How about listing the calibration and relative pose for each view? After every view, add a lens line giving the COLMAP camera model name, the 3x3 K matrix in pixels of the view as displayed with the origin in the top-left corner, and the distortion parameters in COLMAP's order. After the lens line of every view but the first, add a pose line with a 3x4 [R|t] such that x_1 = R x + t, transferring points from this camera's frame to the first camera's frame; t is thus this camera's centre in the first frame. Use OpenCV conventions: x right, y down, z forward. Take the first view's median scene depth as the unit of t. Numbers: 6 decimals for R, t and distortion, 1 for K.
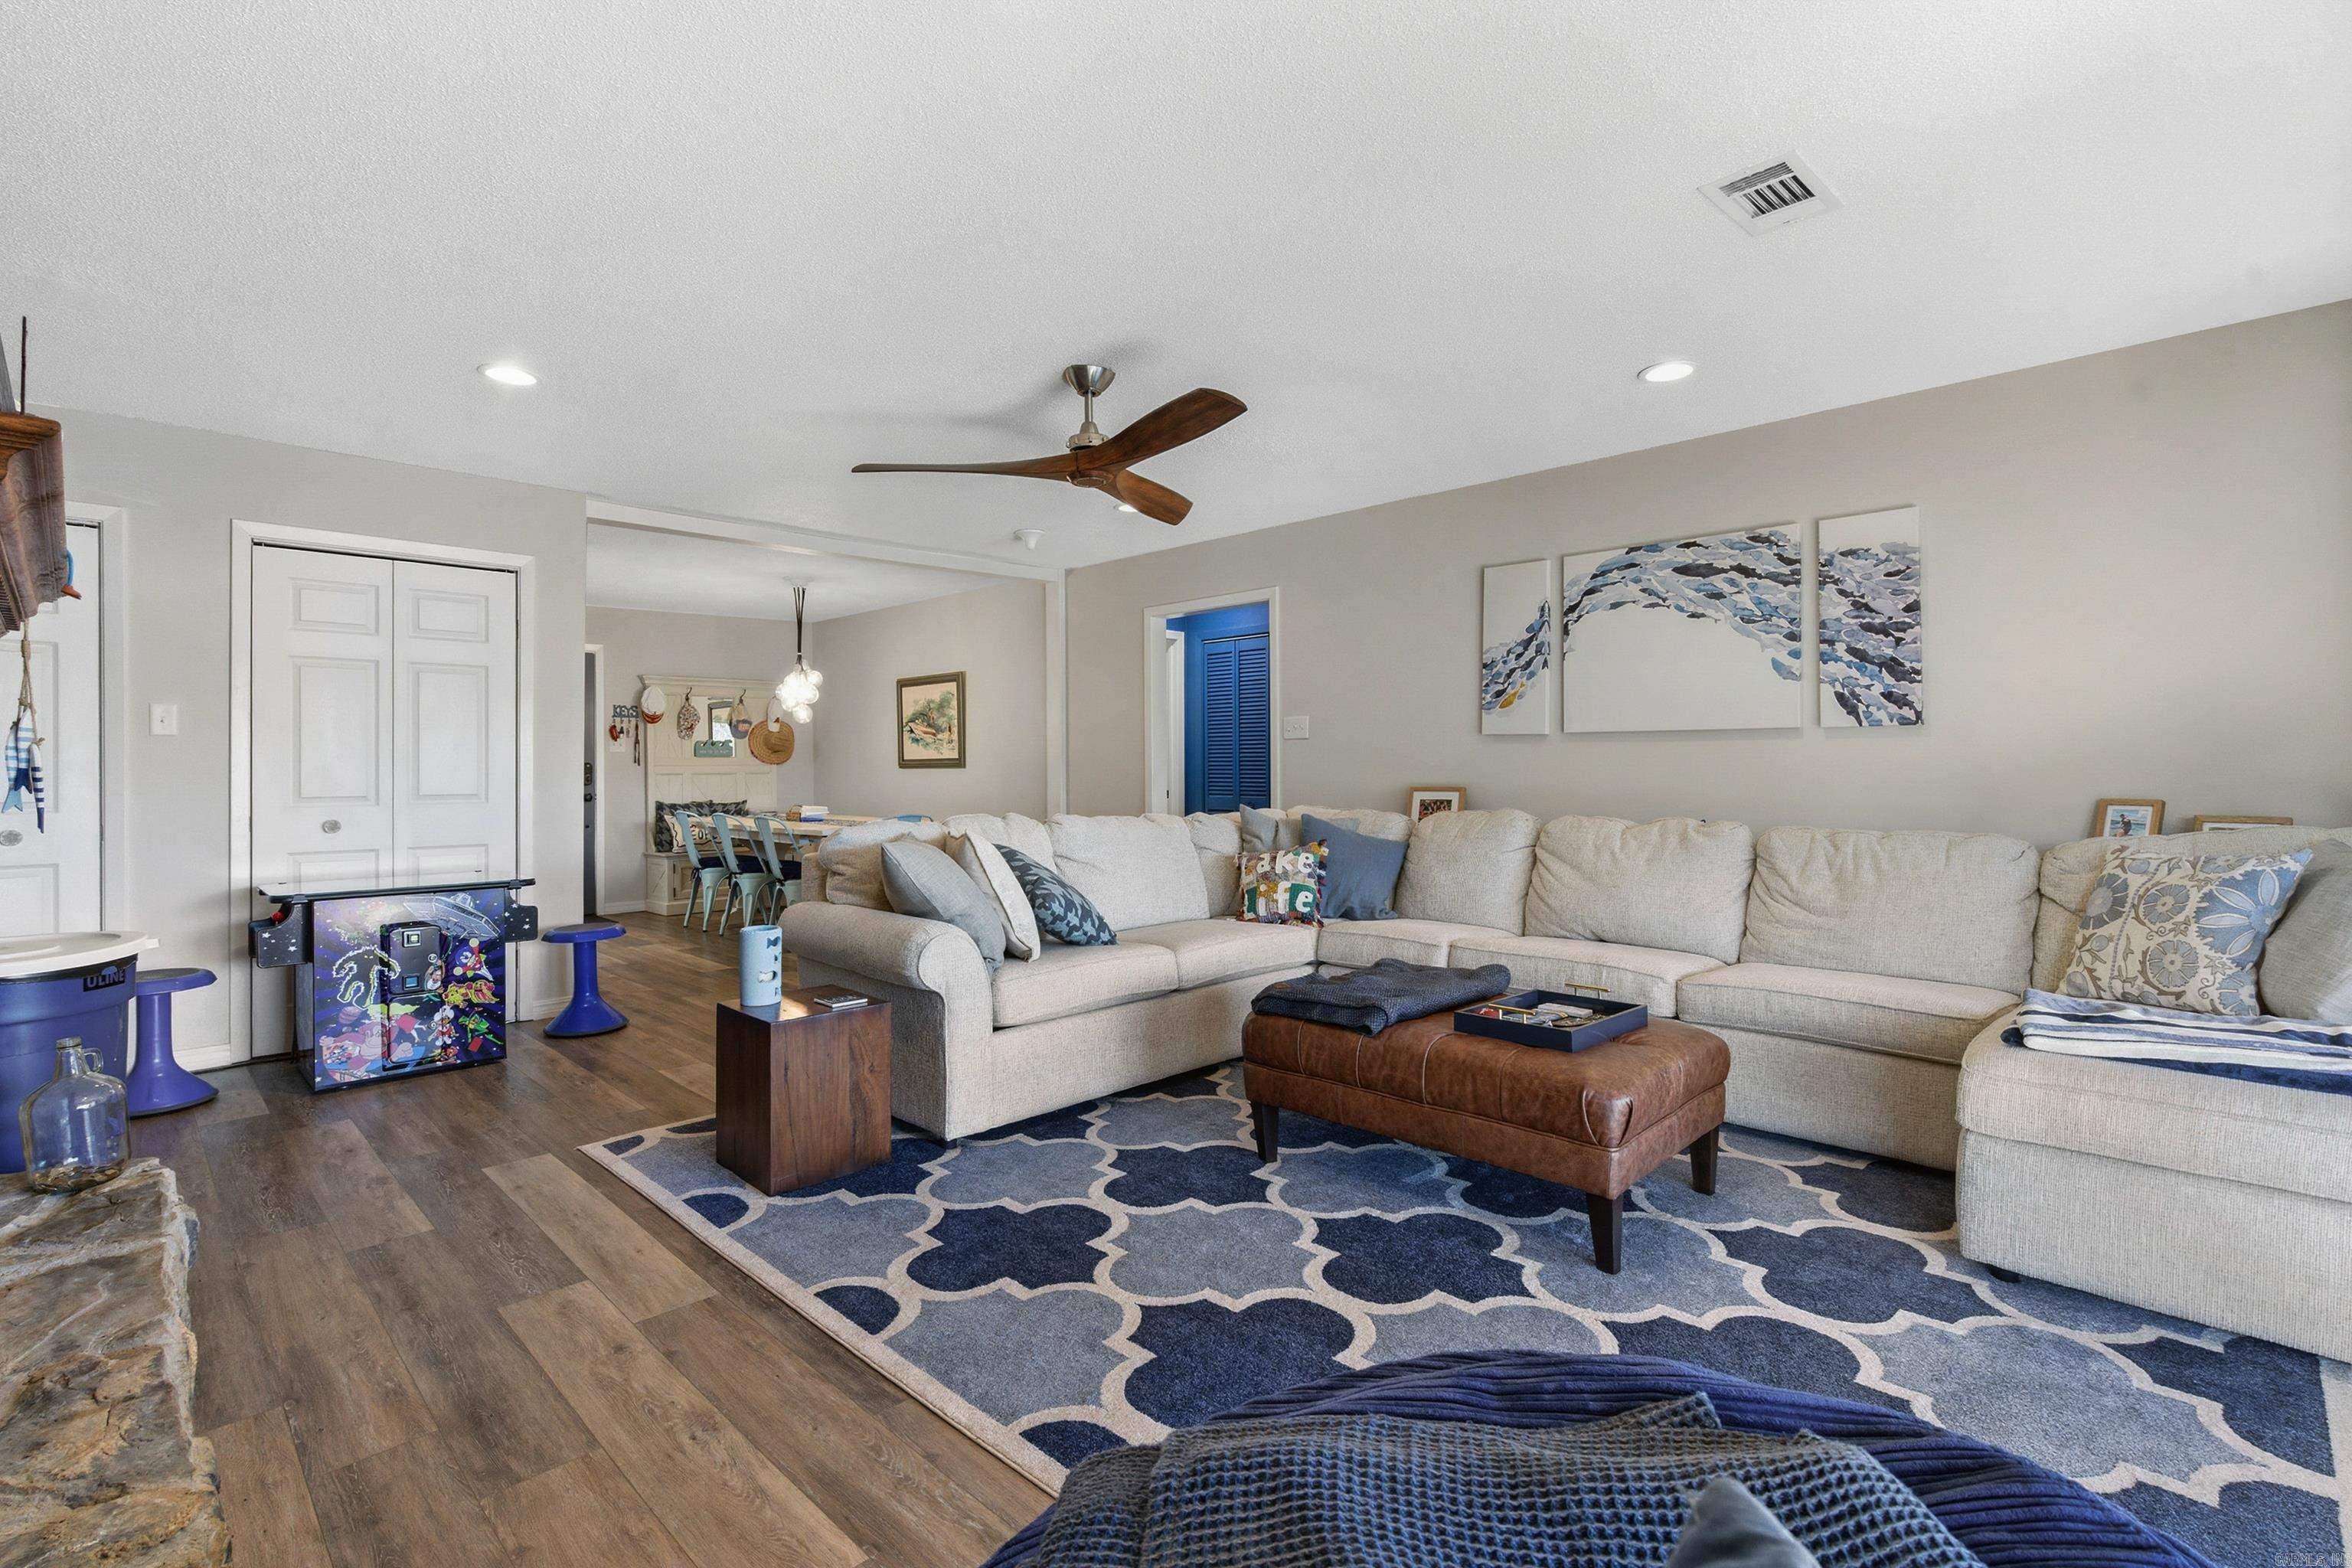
lens RADIAL K [[1073.7, 0, 1167.9], [0, 1073.7, 770.8], [0, 0, 1]] dist [0.003925, -0.001526]
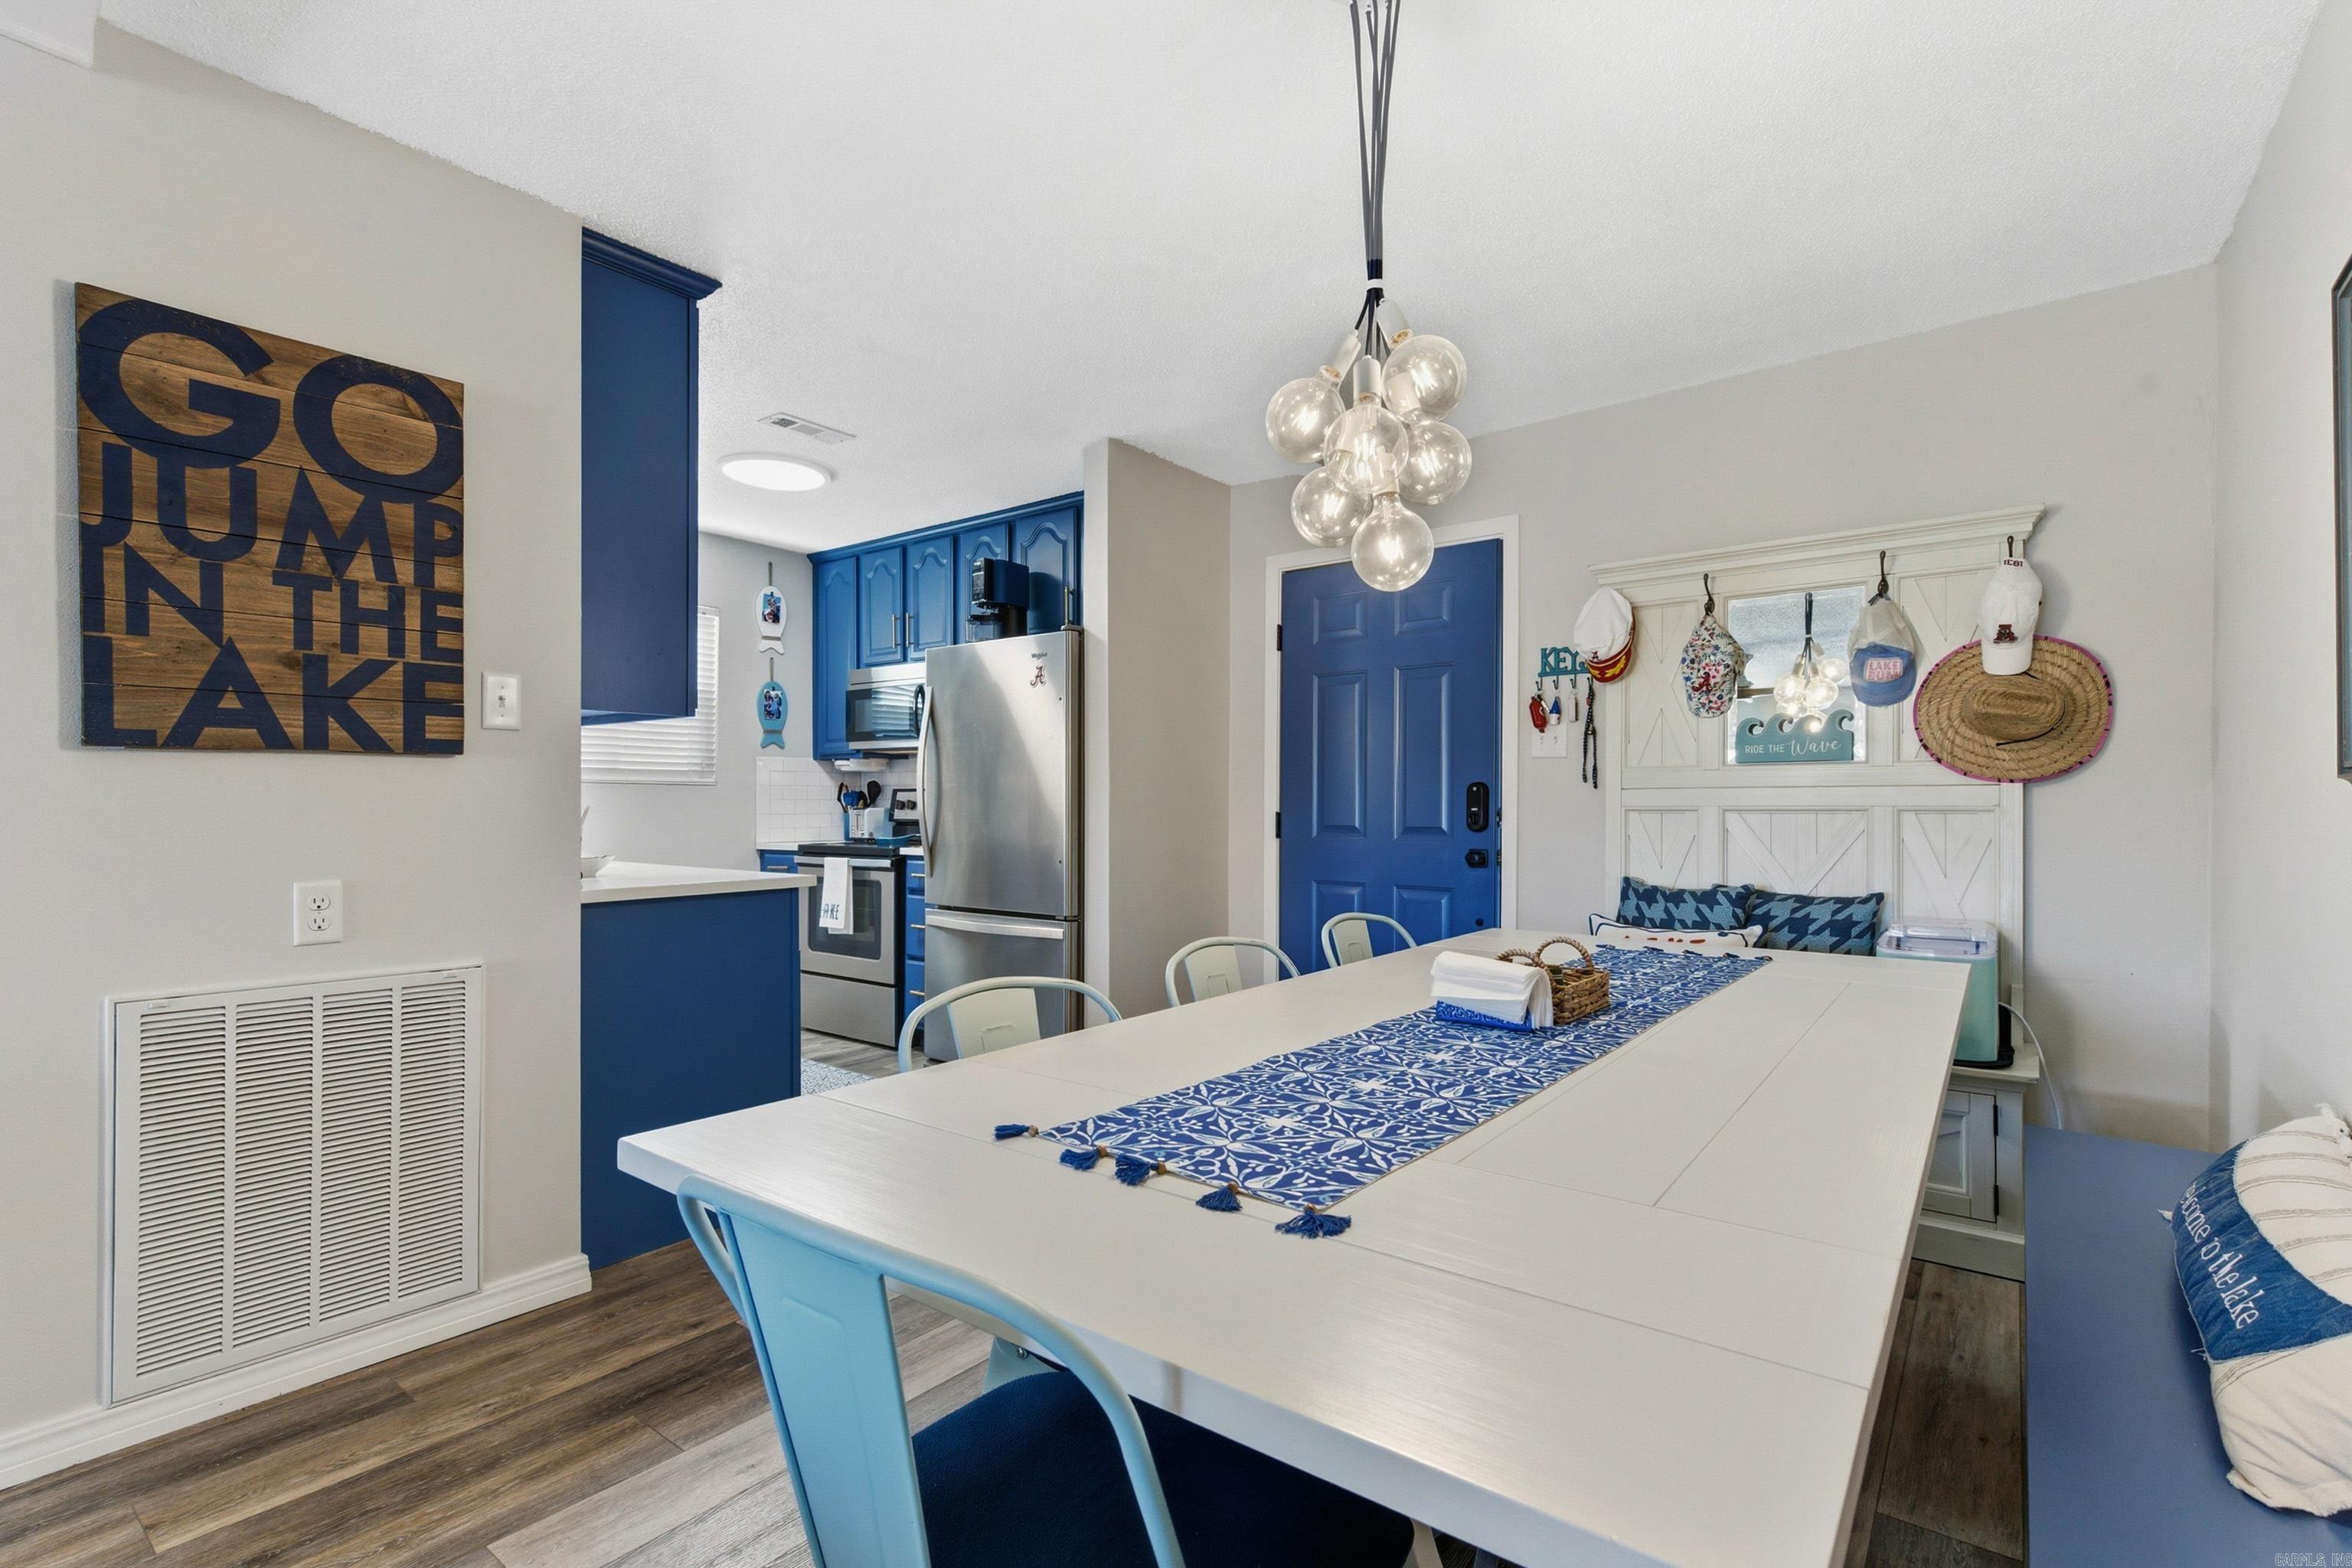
lens RADIAL K [[1073.7, 0, 1162.4], [0, 1073.7, 798.9], [0, 0, 1]] dist [0.003925, -0.001526]
pose [[0.112588, 0.001080, -0.993641, -0.197699], [-0.007160, 0.999974, 0.000275, 0.000726], [0.993616, 0.007084, 0.112593, 1.545459]]
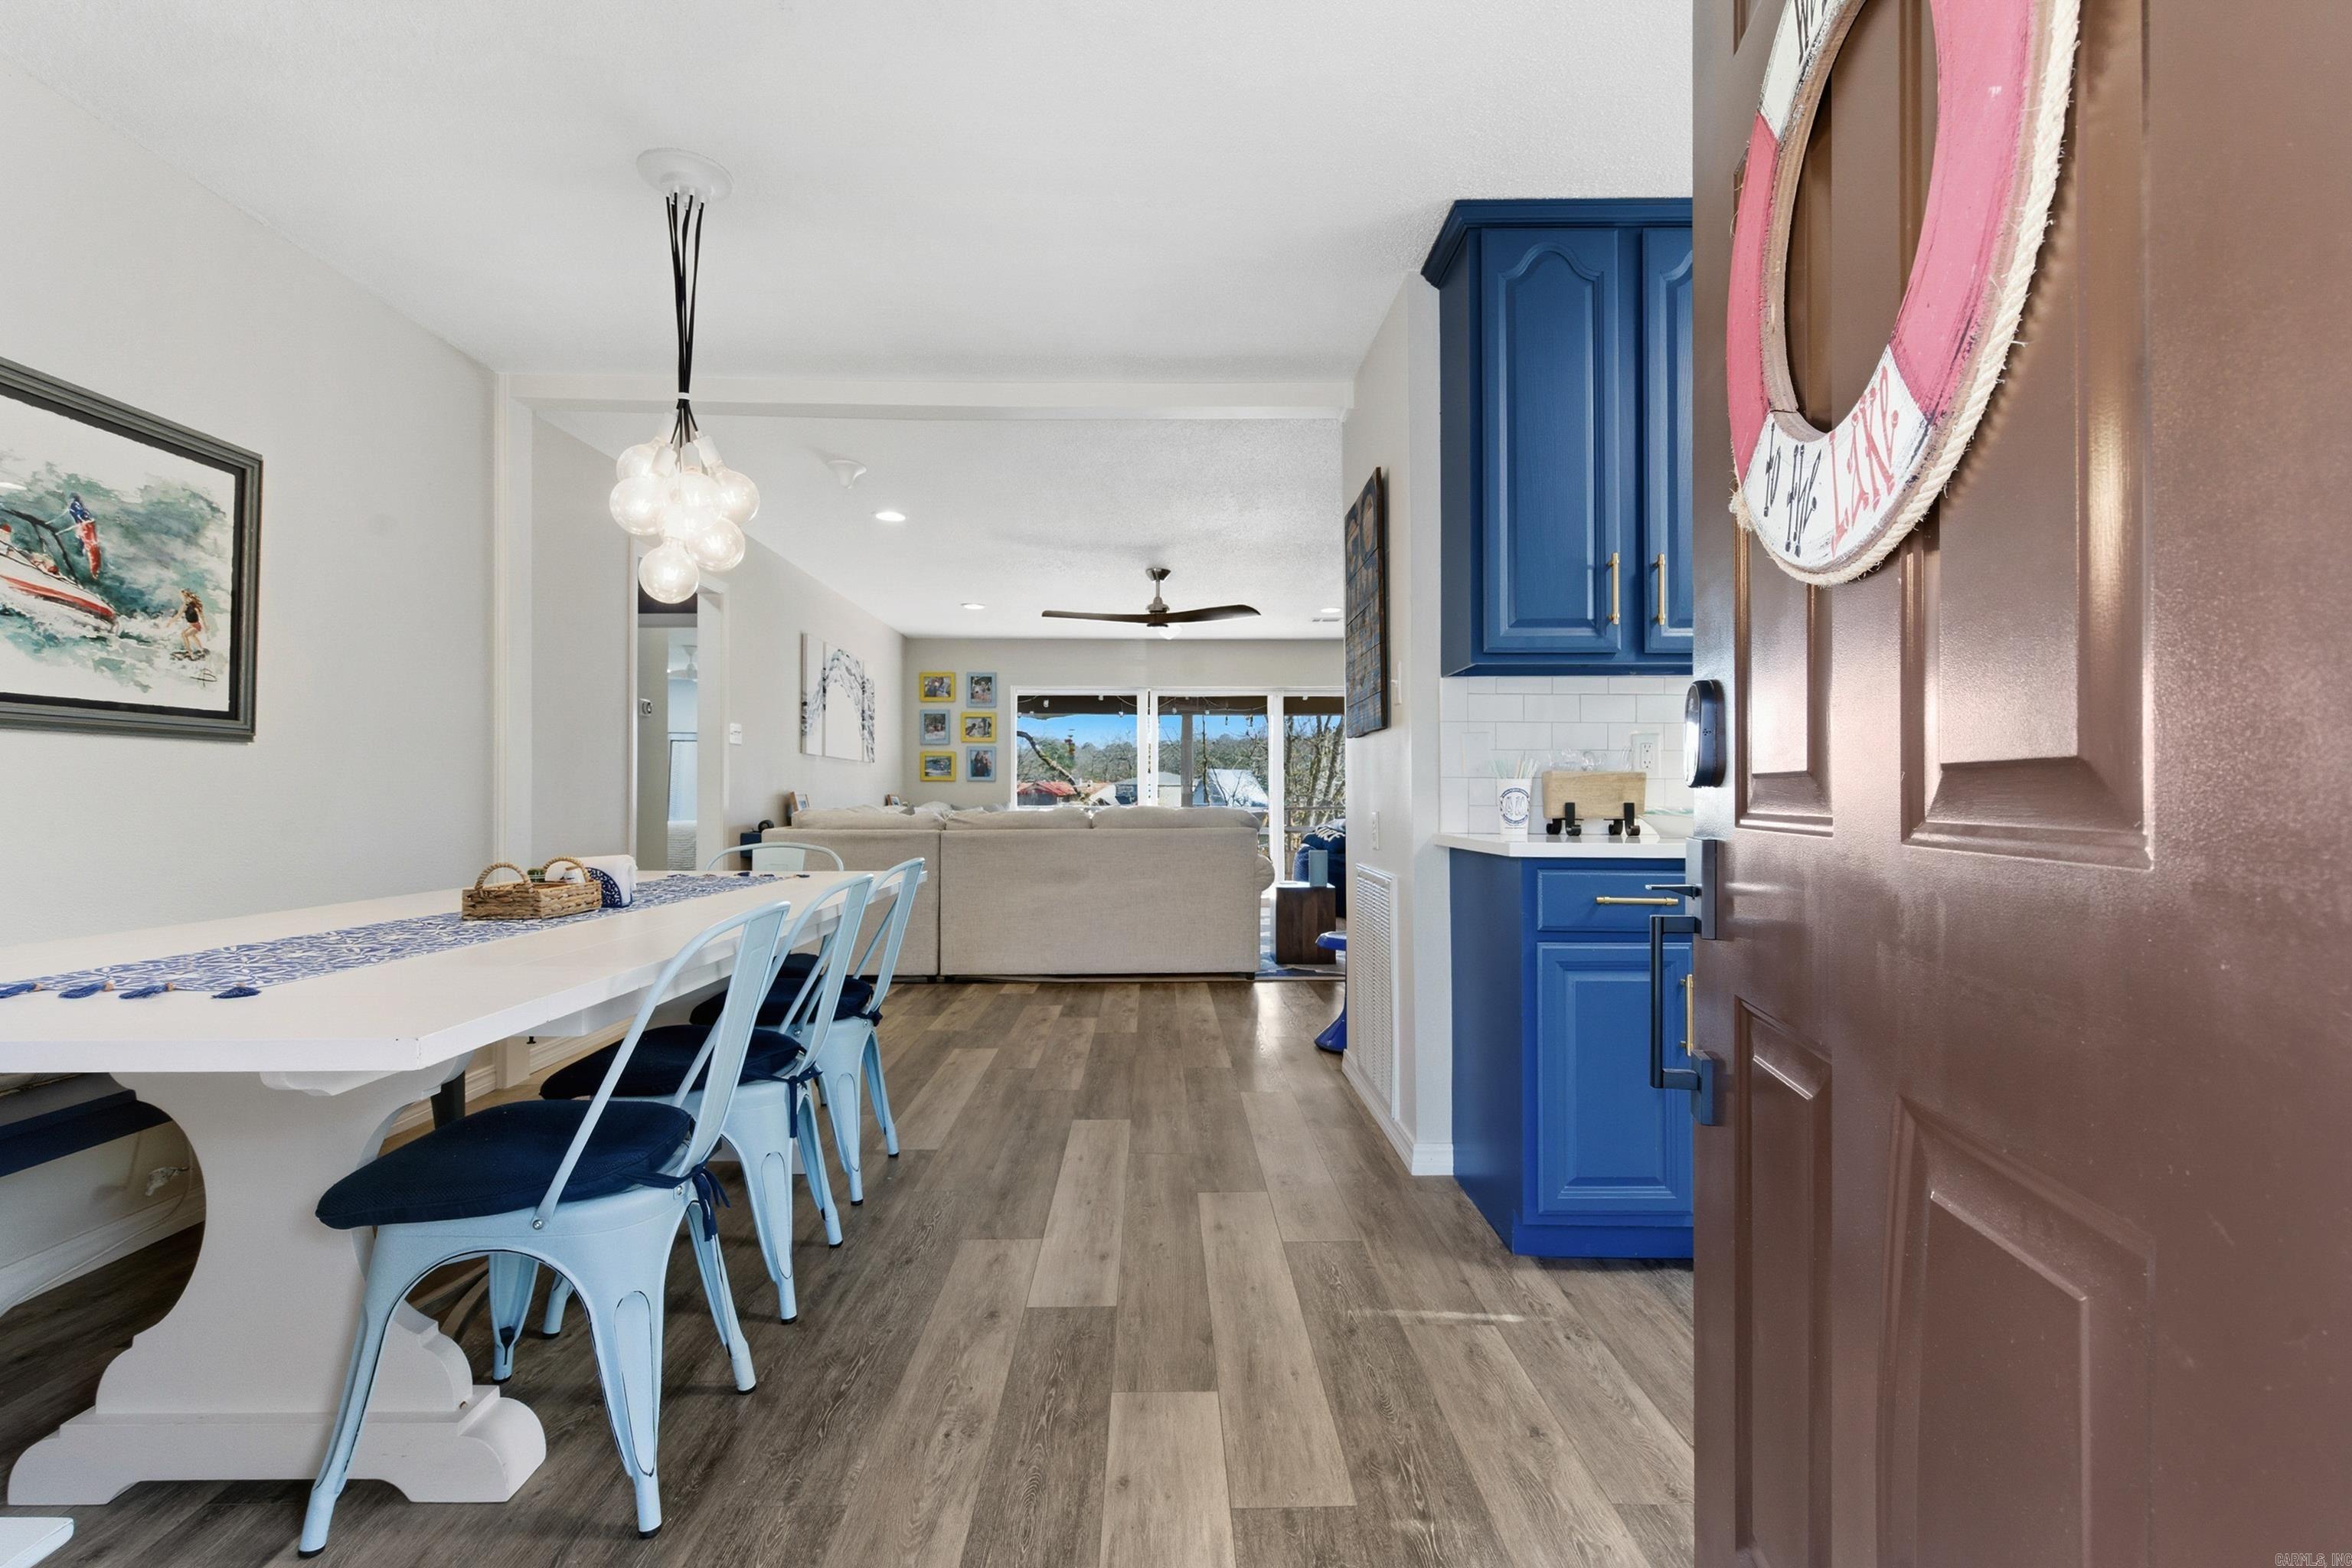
lens RADIAL K [[1073.7, 0, 1166.3], [0, 1073.7, 787.8], [0, 0, 1]] dist [0.003925, -0.001526]
pose [[-0.713838, 0.007783, 0.700267, -1.140133], [0.002765, 0.999962, -0.008295, 0.027329], [-0.700305, -0.003985, -0.713833, 1.886797]]
